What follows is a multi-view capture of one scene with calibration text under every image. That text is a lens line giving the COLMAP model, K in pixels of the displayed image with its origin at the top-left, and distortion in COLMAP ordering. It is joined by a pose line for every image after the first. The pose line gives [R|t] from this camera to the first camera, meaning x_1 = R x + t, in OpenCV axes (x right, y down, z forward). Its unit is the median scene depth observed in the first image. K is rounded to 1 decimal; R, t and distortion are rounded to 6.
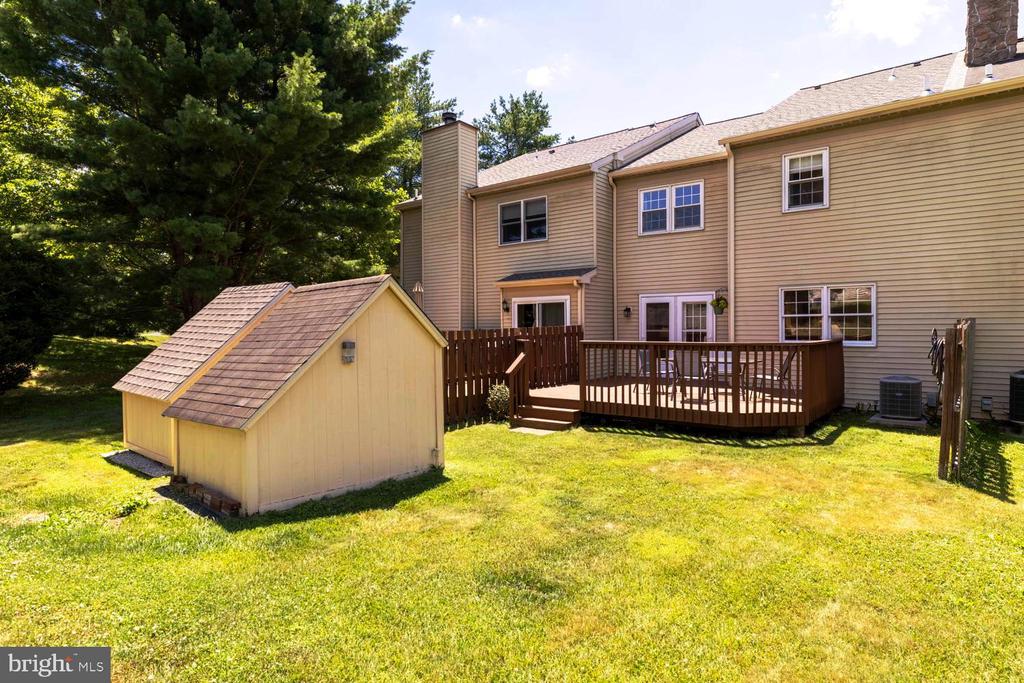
lens RADIAL K [[592.9, 0, 513.7], [0, 592.9, 345.0], [0, 0, 1]] dist [-0.001799, -0.001464]
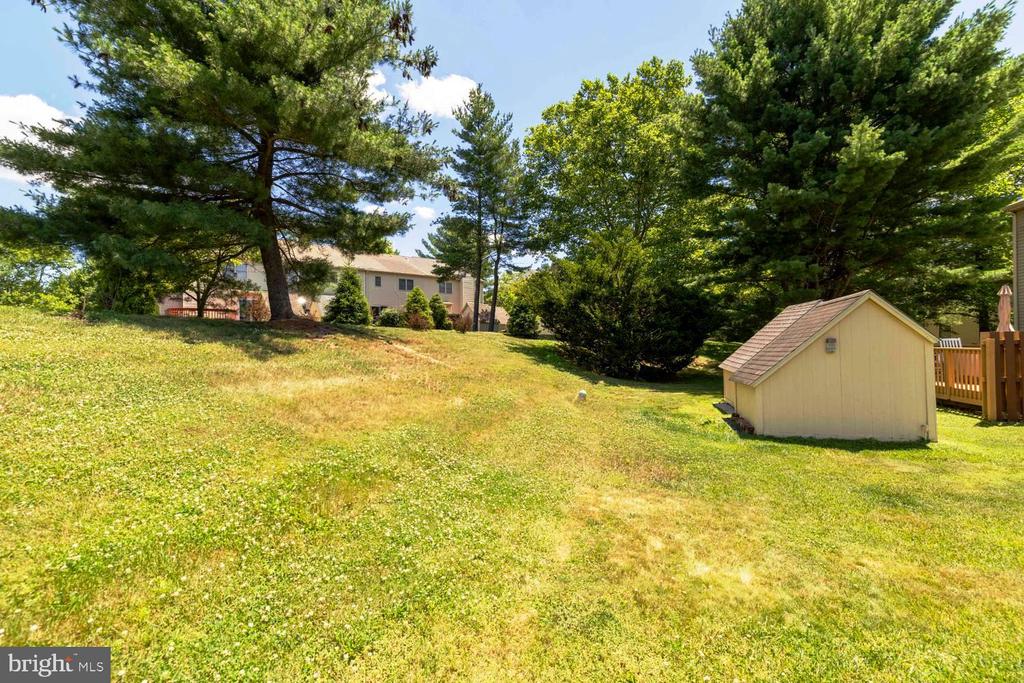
lens RADIAL K [[443.3, 0, 511.2], [0, 443.3, 339.9], [0, 0, 1]] dist [0.000776, 0.000065]
pose [[0.435836, -0.006043, -0.900006, 0.192572], [-0.012934, 0.999832, -0.012976, 0.011985], [0.899933, 0.017296, 0.435685, -0.113527]]
